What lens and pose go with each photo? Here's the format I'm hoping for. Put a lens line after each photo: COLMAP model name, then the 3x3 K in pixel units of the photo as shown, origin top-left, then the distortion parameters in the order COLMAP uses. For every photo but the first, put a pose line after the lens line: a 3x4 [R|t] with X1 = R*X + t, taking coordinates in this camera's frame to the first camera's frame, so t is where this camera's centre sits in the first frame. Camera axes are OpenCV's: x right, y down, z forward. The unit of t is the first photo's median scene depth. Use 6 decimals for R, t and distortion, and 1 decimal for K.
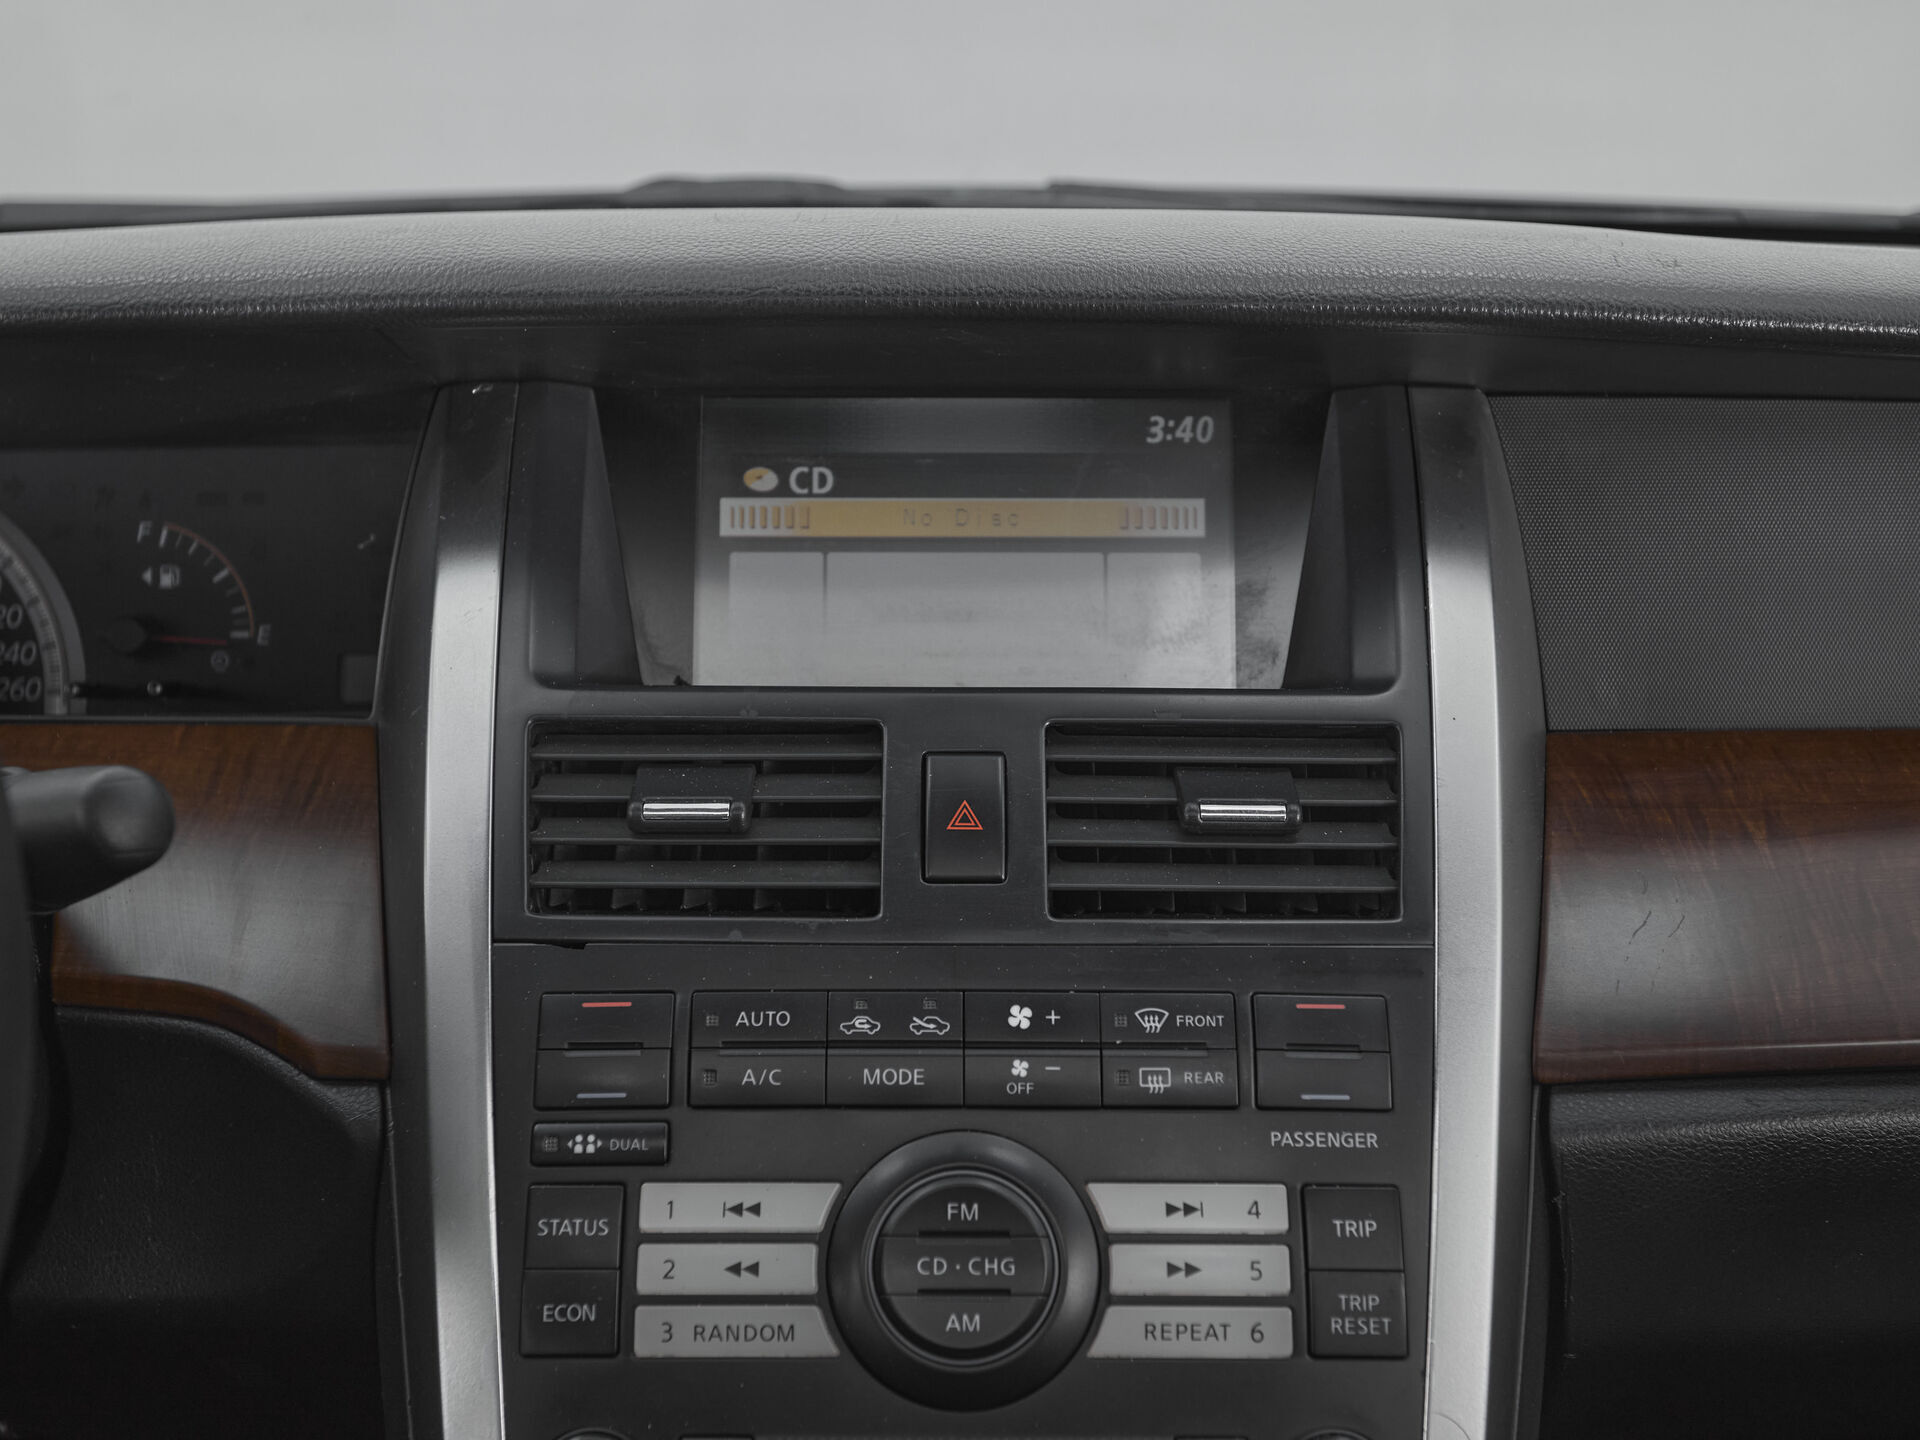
lens RADIAL K [[2503.0, 0, 957.3], [0, 2503.0, 616.2], [0, 0, 1]] dist [-0.006469, 0.062665]
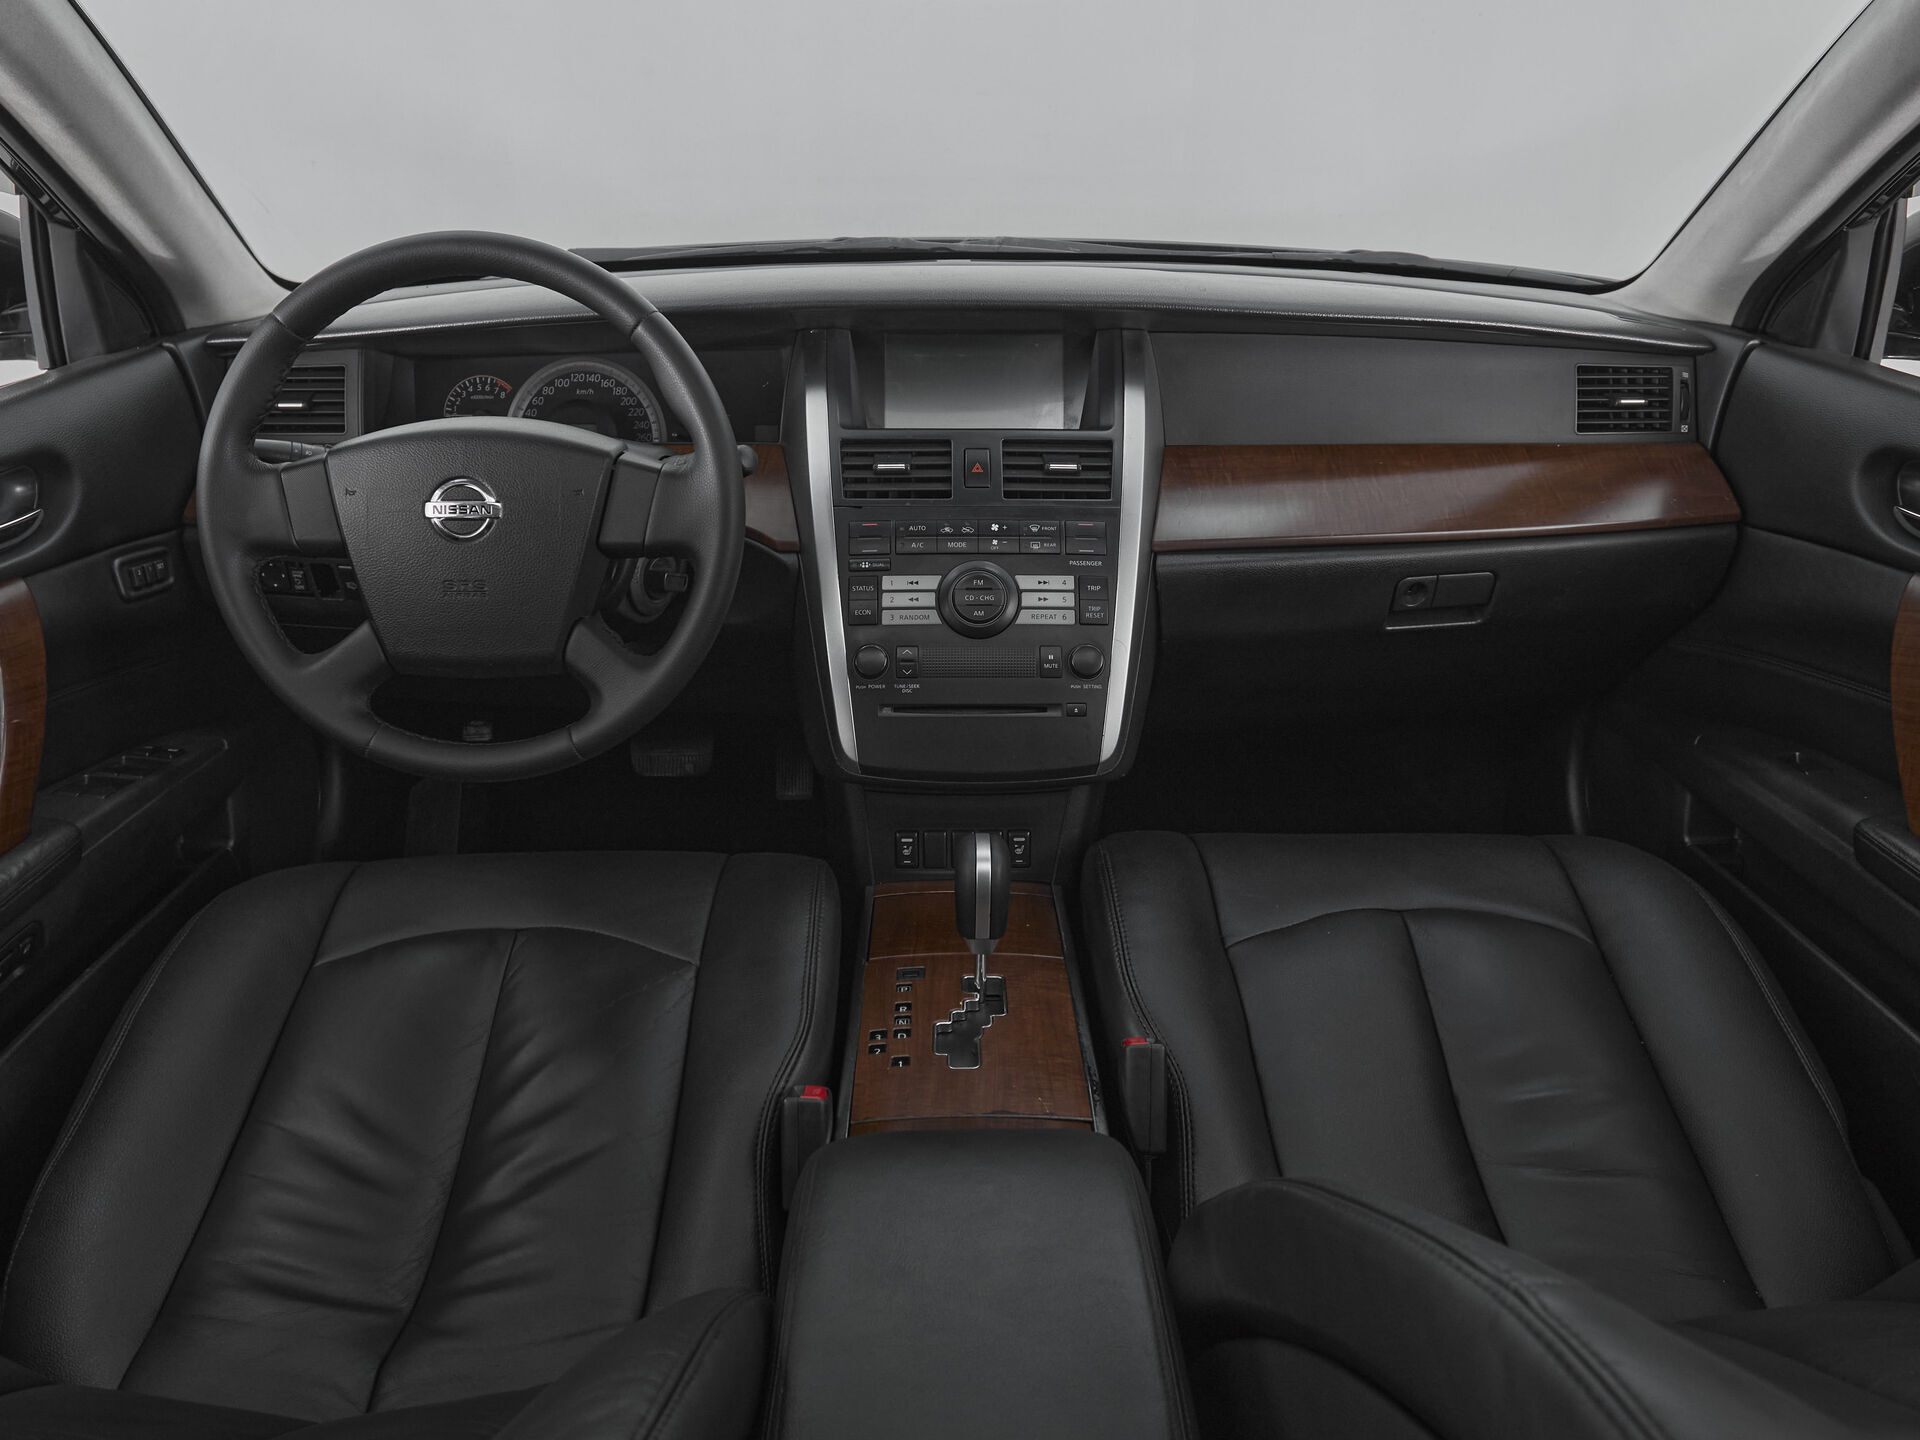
lens RADIAL K [[1315.2, 0, 921.9], [0, 1315.2, 718.9], [0, 0, 1]] dist [0.003238, -0.000629]
pose [[0.999997, -0.002590, 0.000315, -0.073117], [0.002478, 0.980702, 0.195490, 0.068146], [-0.000815, -0.195489, 0.980706, -0.760442]]
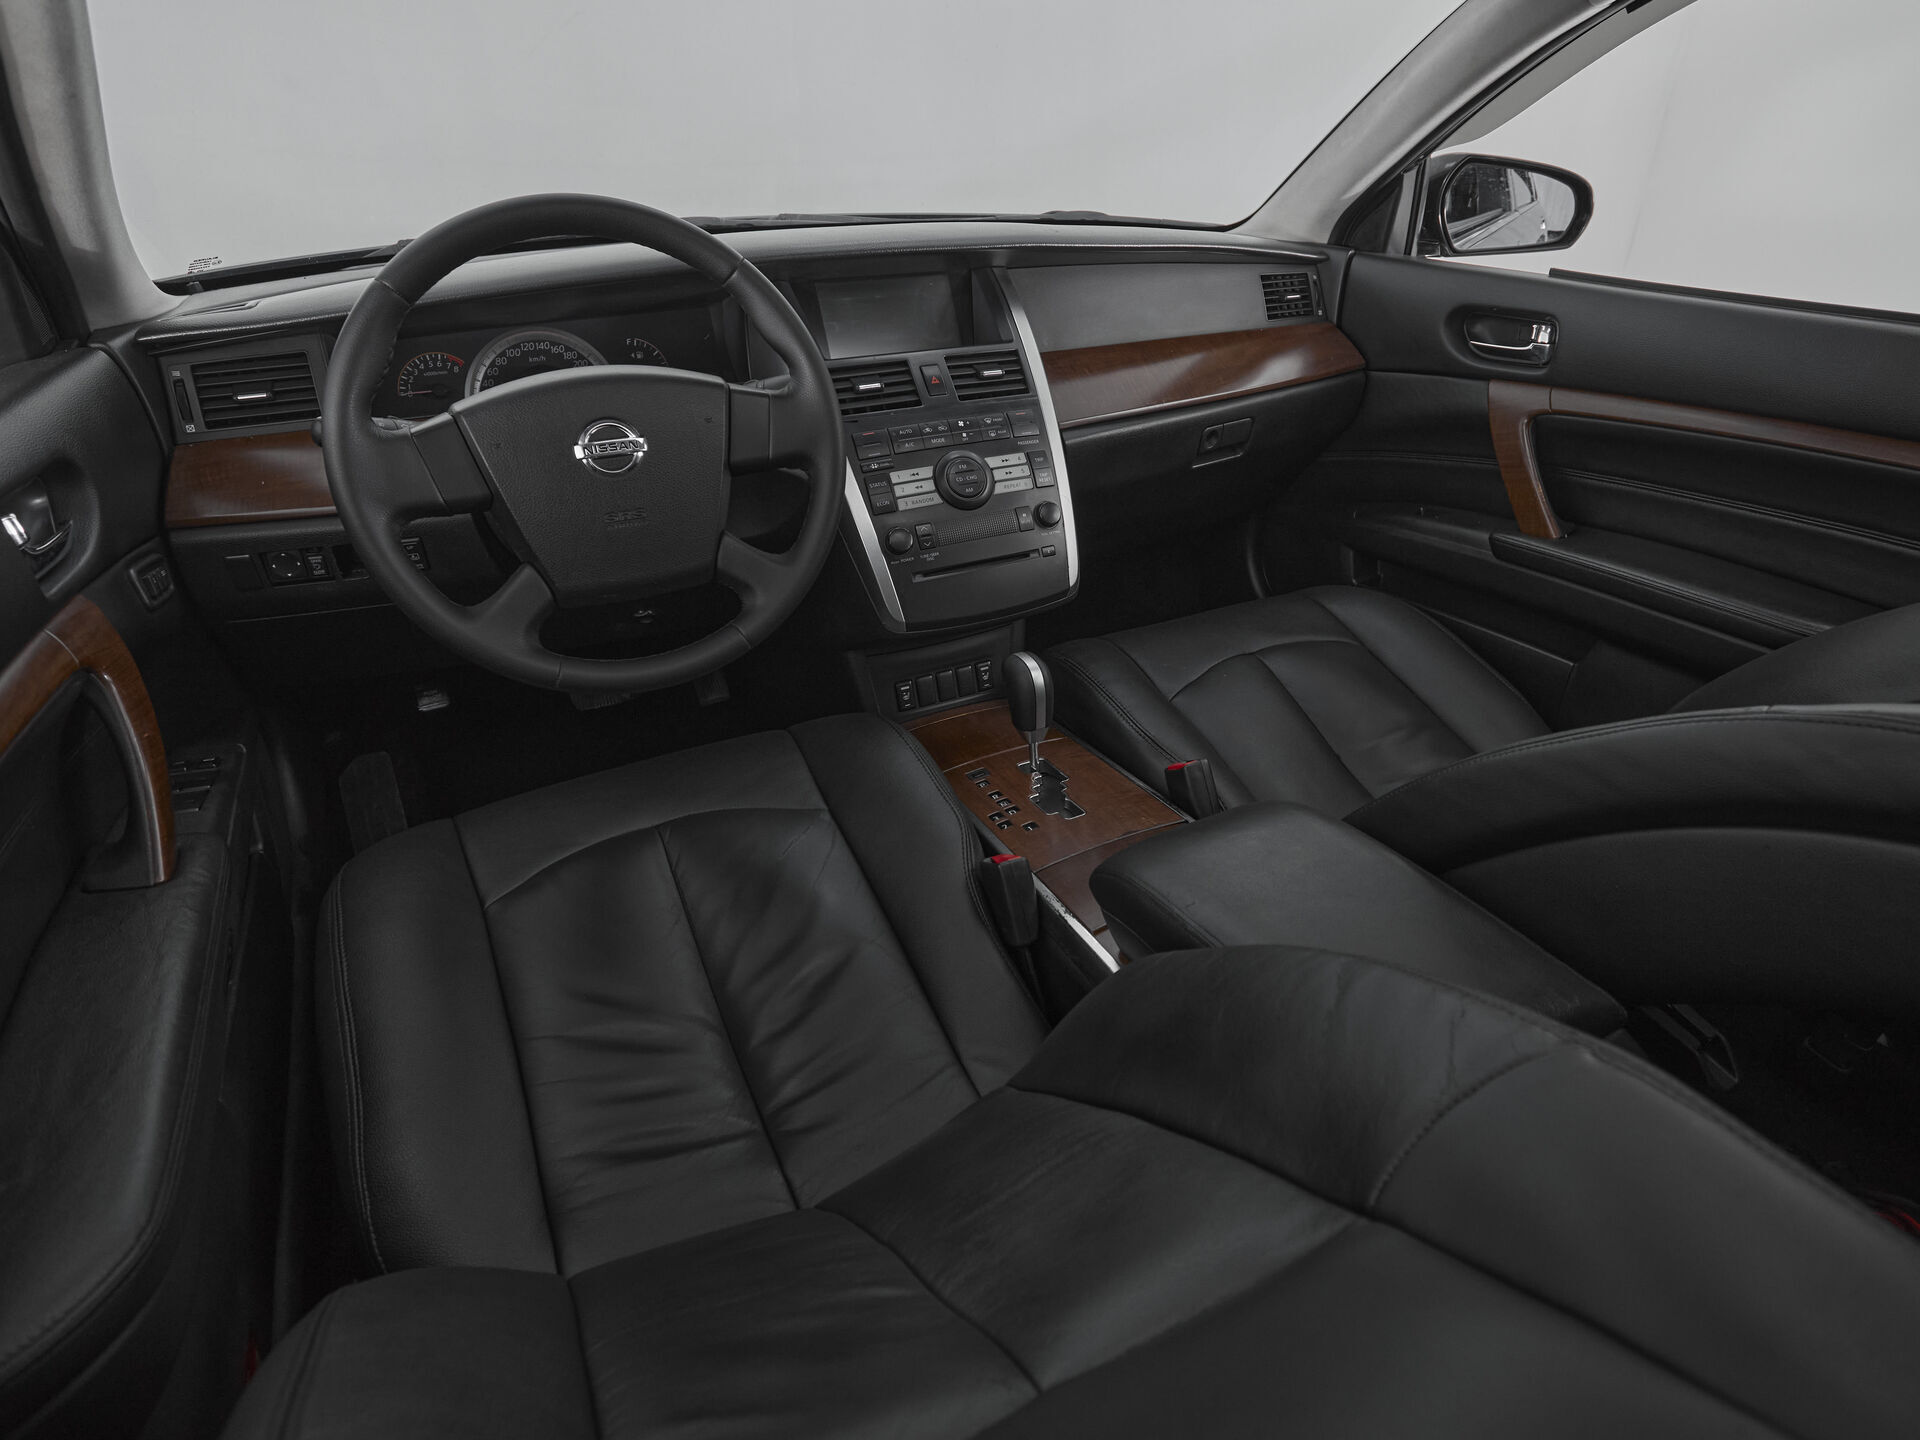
lens RADIAL K [[1069.4, 0, 993.5], [0, 1069.4, 669.6], [0, 0, 1]] dist [0.002367, 0.000964]
pose [[0.885784, -0.216556, 0.410477, -0.769079], [0.119267, 0.960973, 0.249611, 0.114616], [-0.448512, -0.172145, 0.877042, -0.700945]]
